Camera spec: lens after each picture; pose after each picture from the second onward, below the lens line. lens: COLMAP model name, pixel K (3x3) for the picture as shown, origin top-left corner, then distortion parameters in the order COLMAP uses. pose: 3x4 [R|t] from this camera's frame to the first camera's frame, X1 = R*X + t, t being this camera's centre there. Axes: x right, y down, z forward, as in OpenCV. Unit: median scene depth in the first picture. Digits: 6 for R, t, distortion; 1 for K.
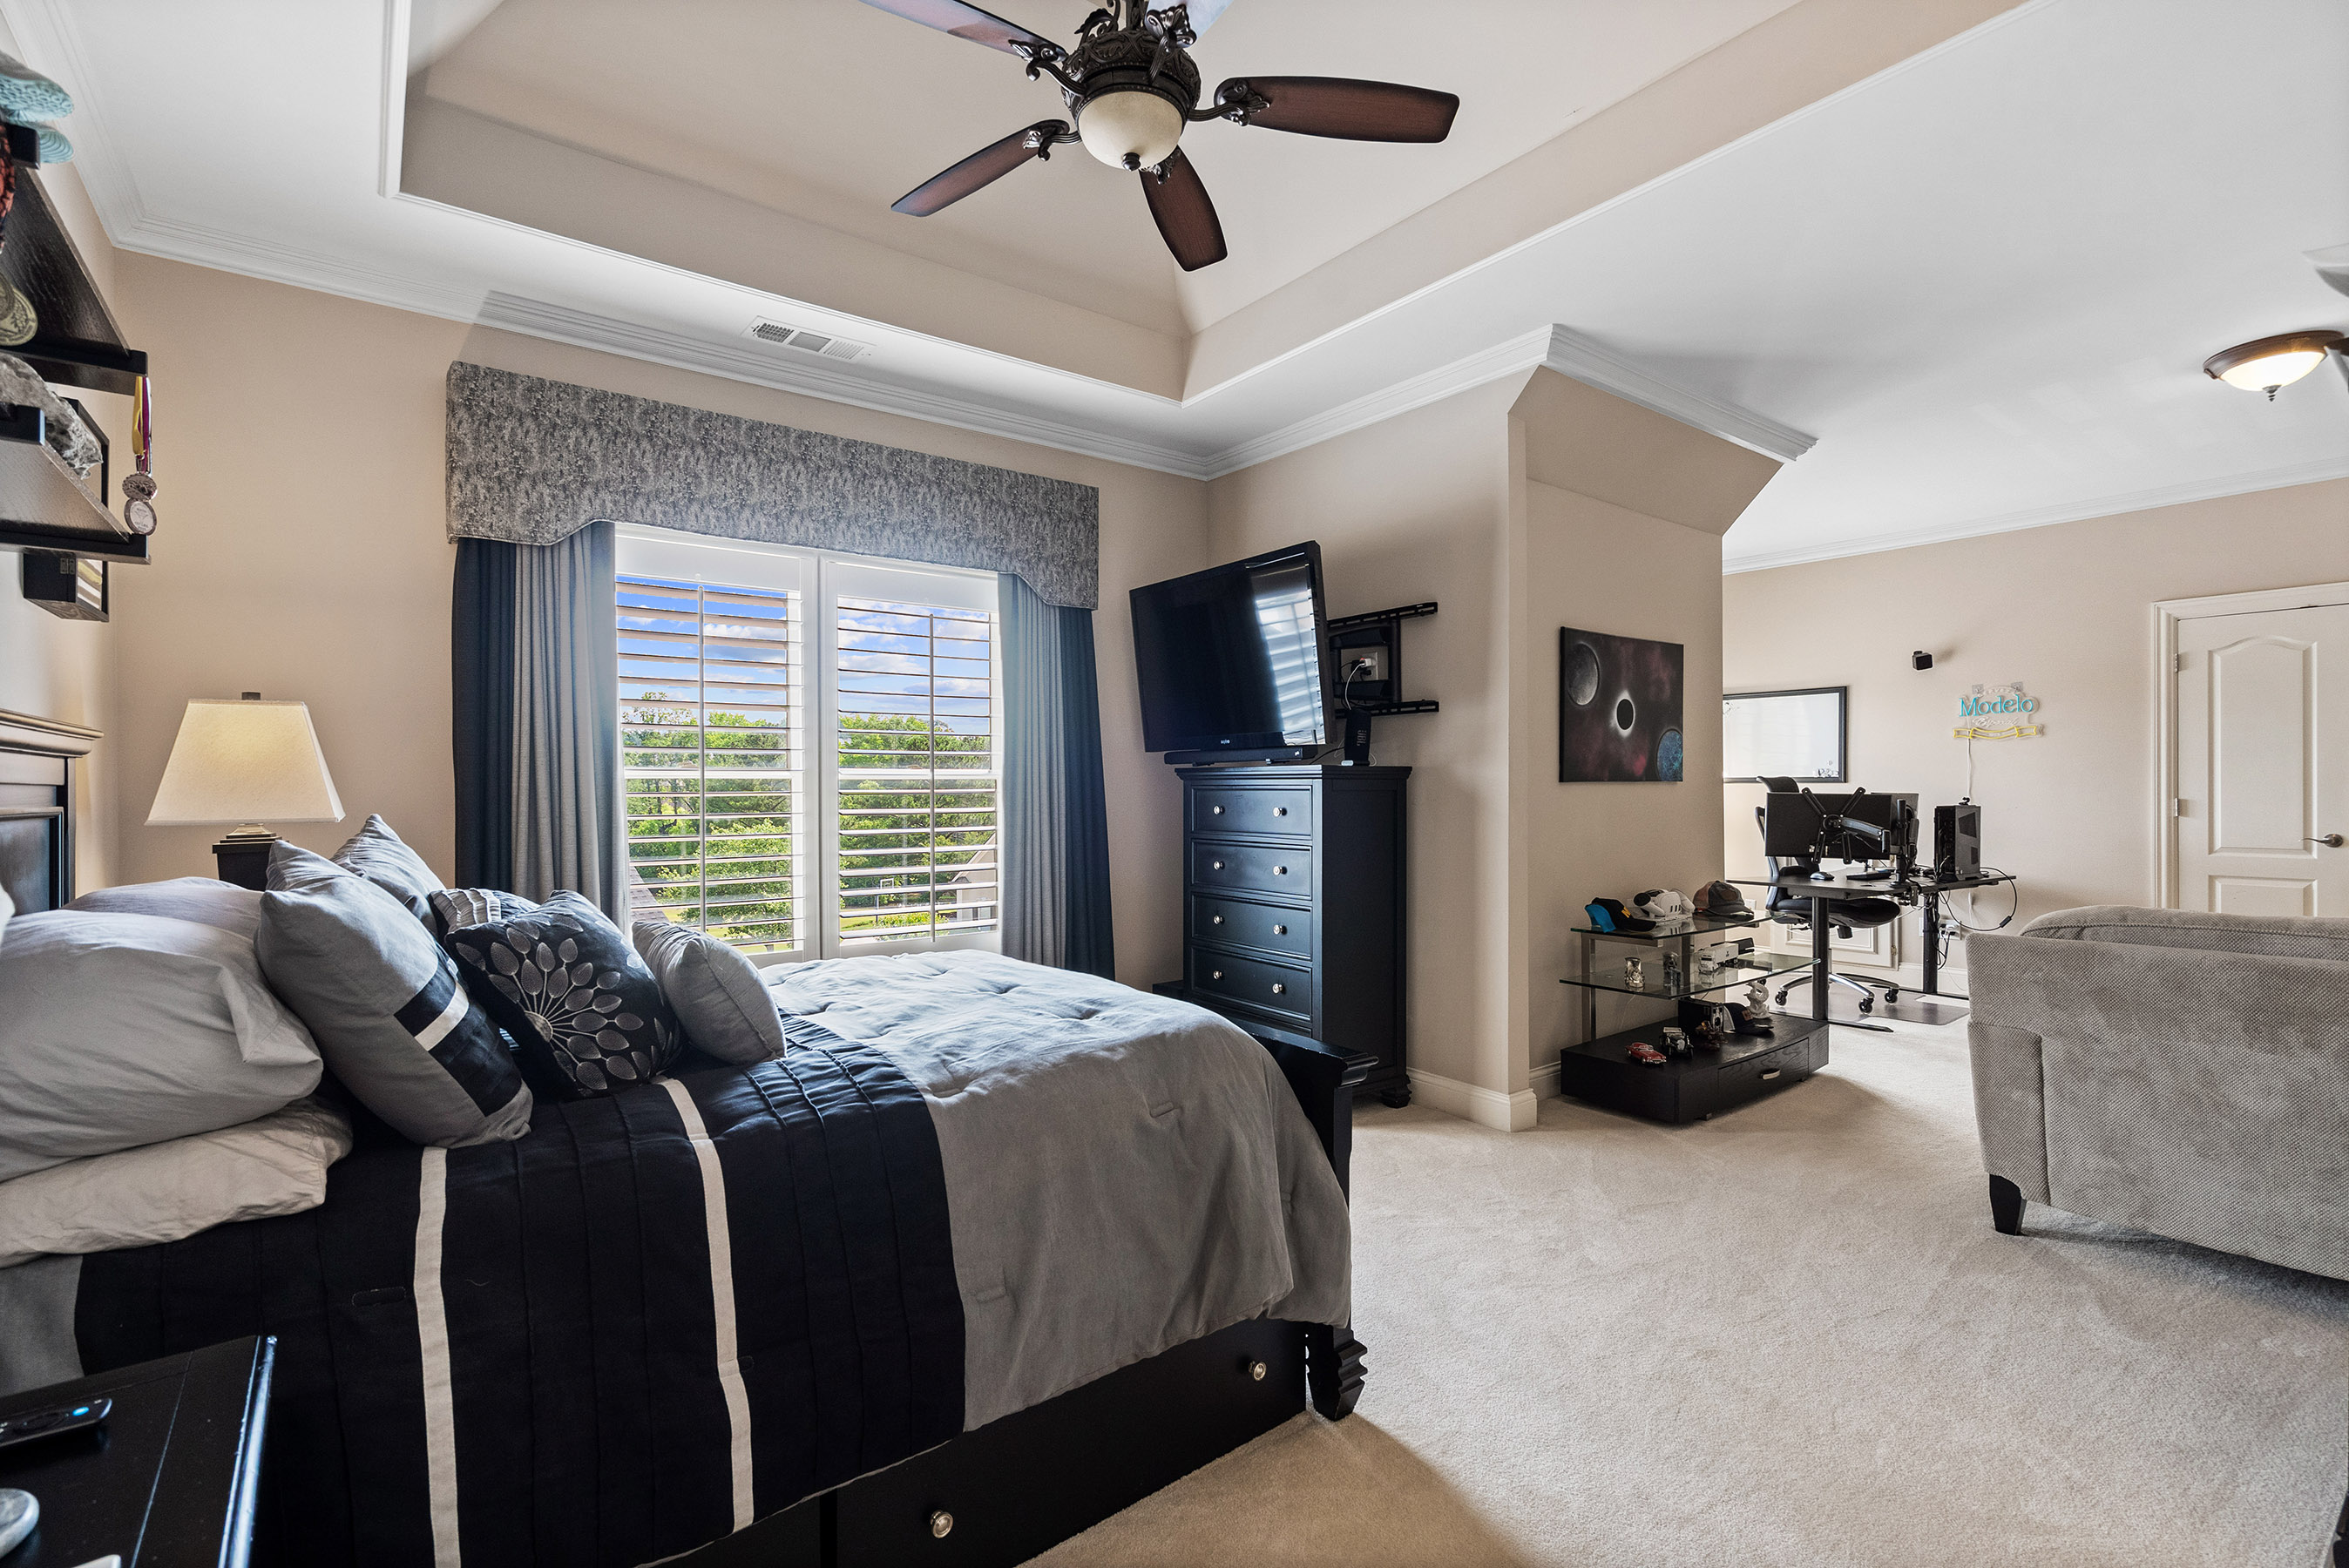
lens RADIAL K [[1069.6, 0, 1167.4], [0, 1069.6, 788.4], [0, 0, 1]] dist [0.001213, 0.000203]
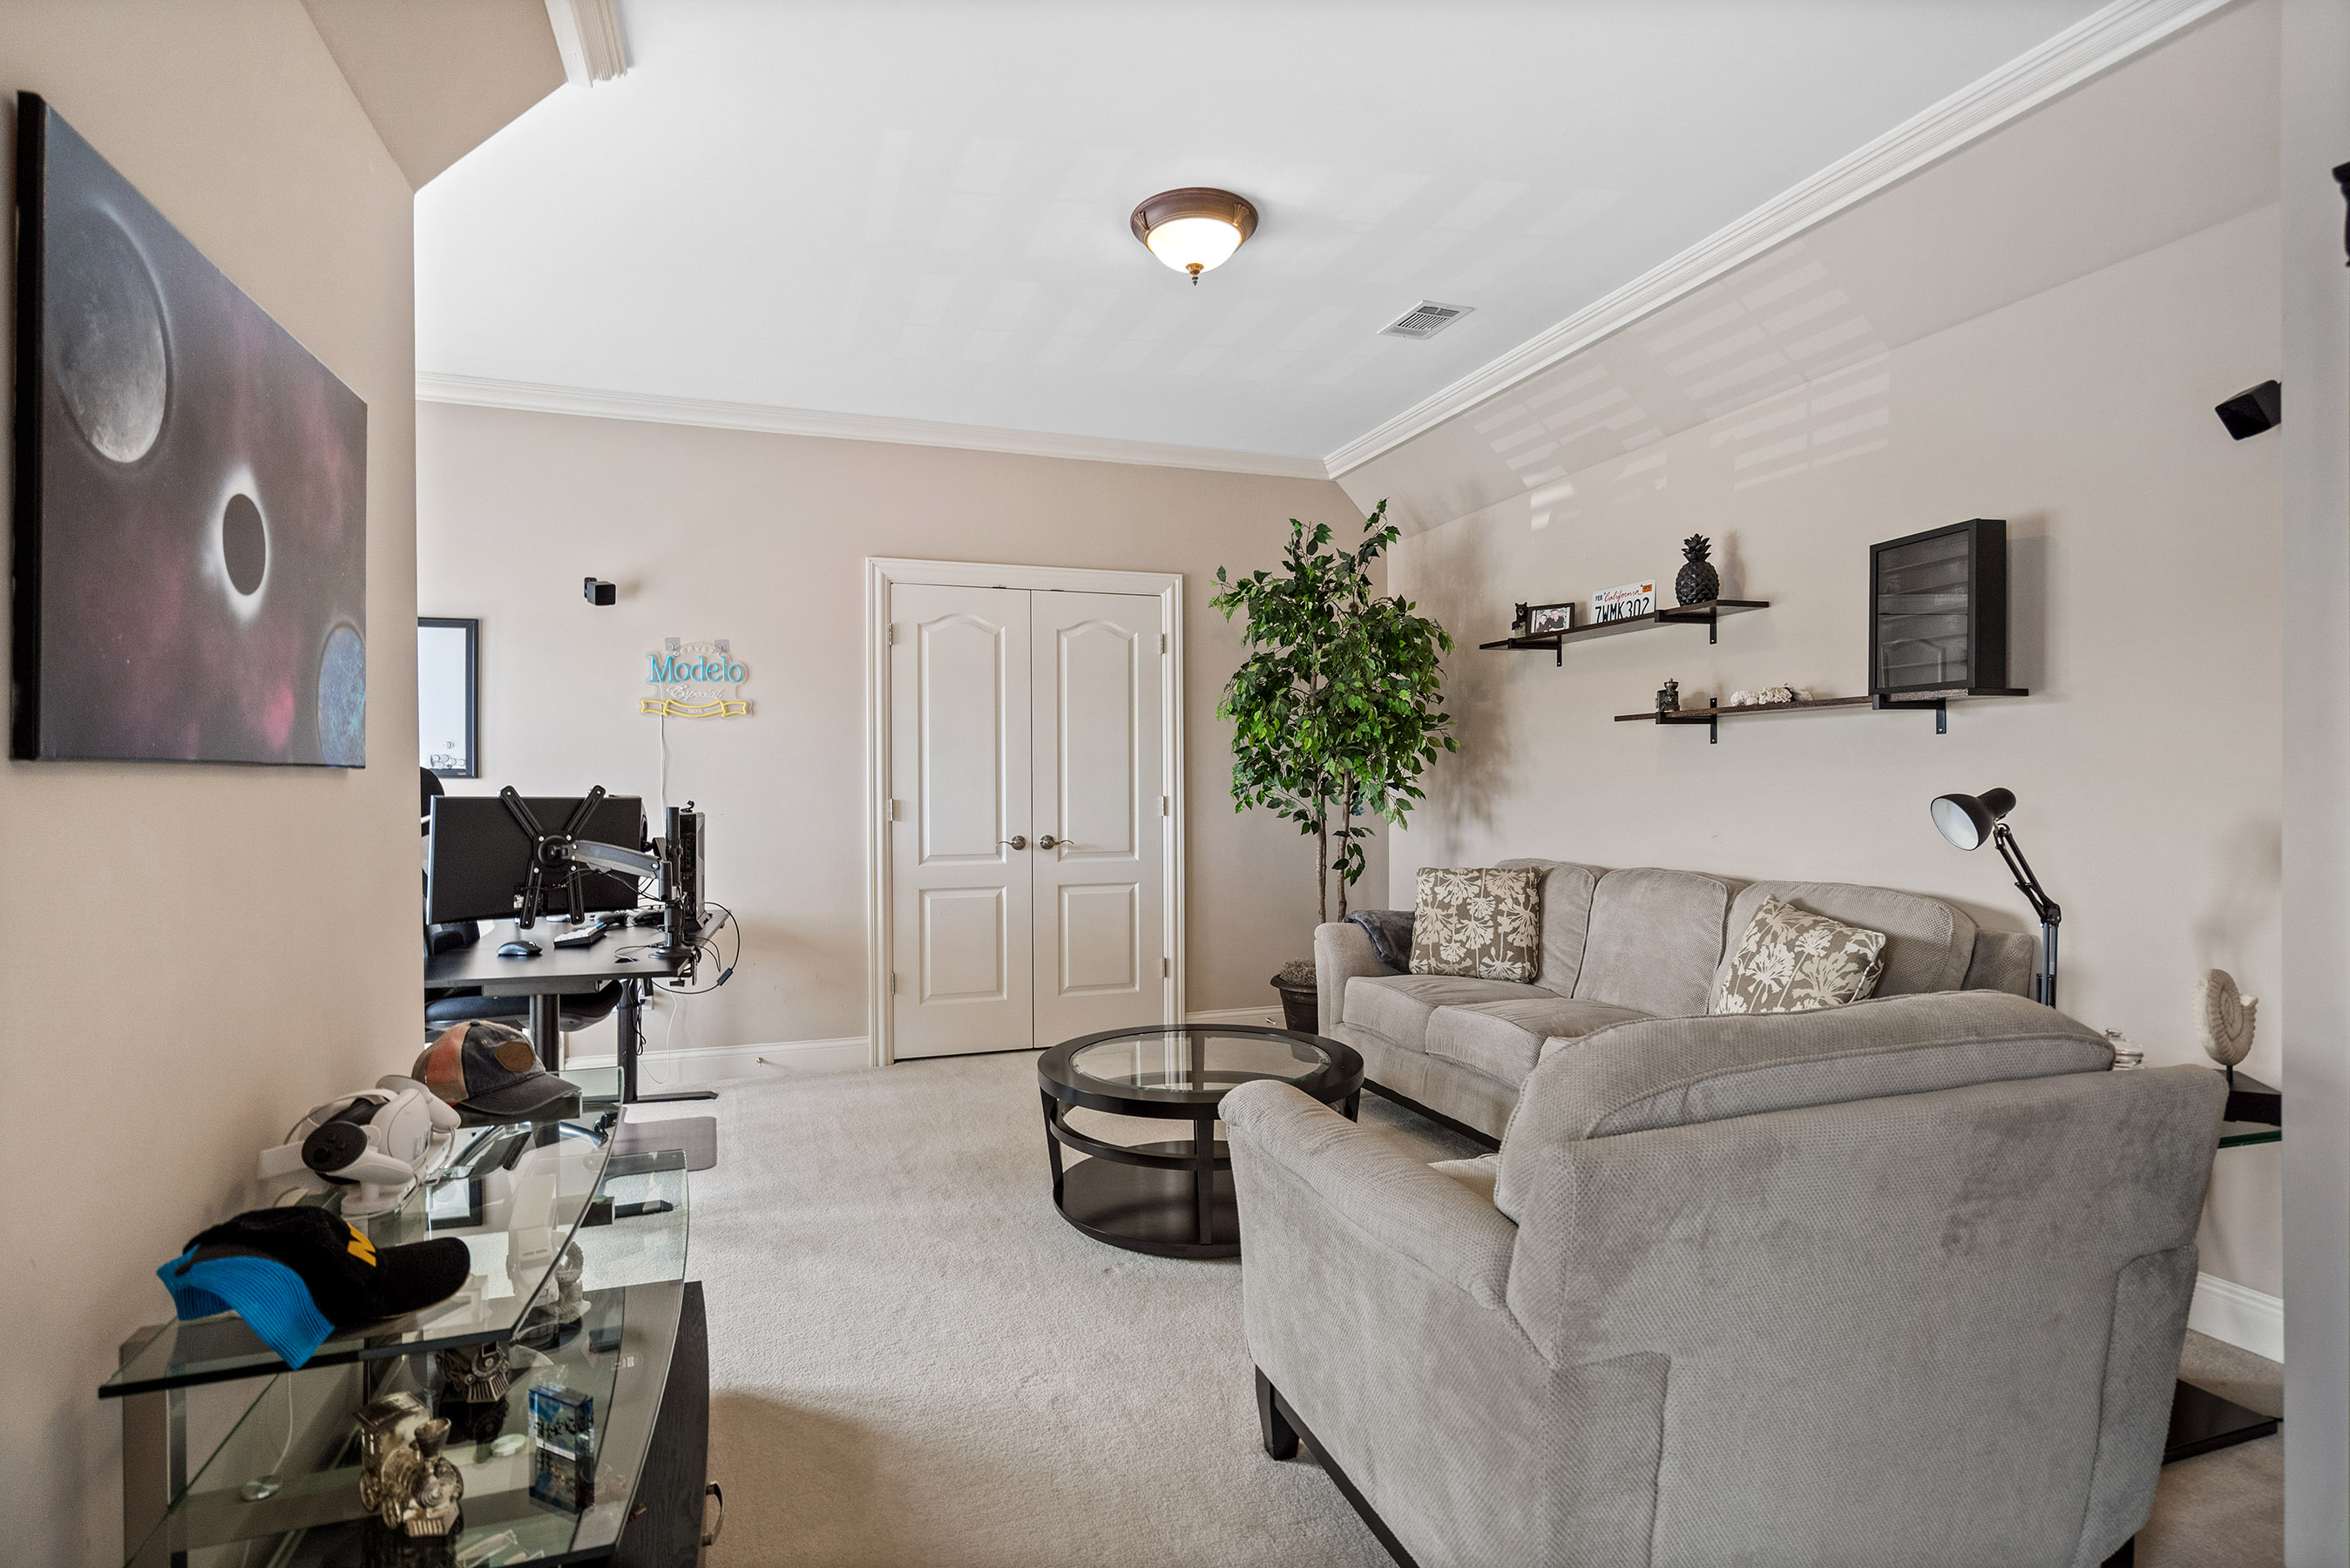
lens RADIAL K [[1153.0, 0, 1162.2], [0, 1153.0, 794.2], [0, 0, 1]] dist [0.001830, 0.000669]
pose [[0.301811, -0.007283, 0.953340, 0.157207], [0.003146, 0.999973, 0.006643, 0.000477], [-0.953363, 0.000995, 0.301826, 0.532357]]
